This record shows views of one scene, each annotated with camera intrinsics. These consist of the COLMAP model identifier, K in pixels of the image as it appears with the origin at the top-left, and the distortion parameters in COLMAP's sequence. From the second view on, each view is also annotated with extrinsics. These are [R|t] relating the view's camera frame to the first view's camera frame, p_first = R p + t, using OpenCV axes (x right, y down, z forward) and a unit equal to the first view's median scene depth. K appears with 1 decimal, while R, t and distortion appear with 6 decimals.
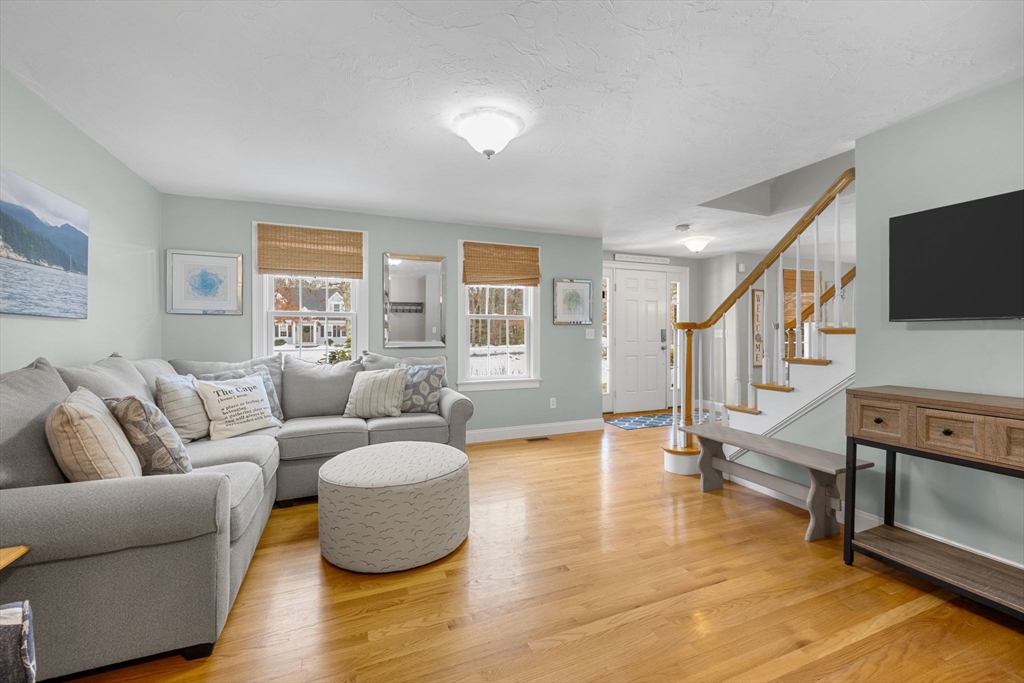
lens RADIAL K [[408.5, 0, 510.1], [0, 408.5, 341.0], [0, 0, 1]] dist [0.017131, -0.000021]
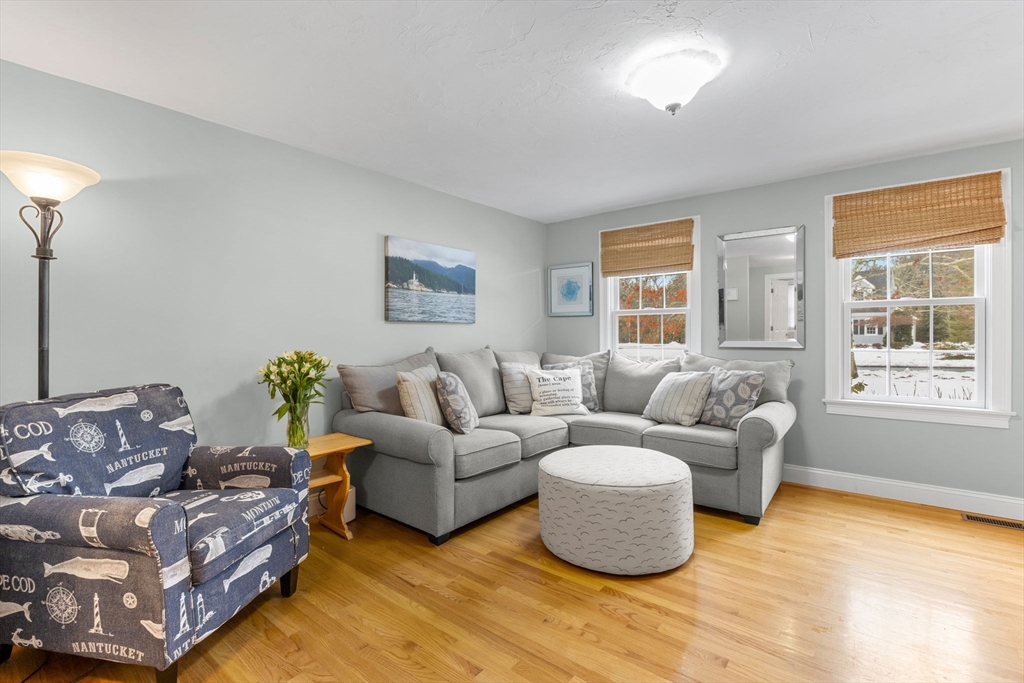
lens RADIAL K [[472.7, 0, 511.3], [0, 472.7, 343.1], [0, 0, 1]] dist [-0.008861, 0.000107]
pose [[0.493803, 0.015910, -0.869428, 0.396847], [-0.008945, 0.999873, 0.013217, -0.002260], [0.869528, 0.001251, 0.493882, 0.171862]]
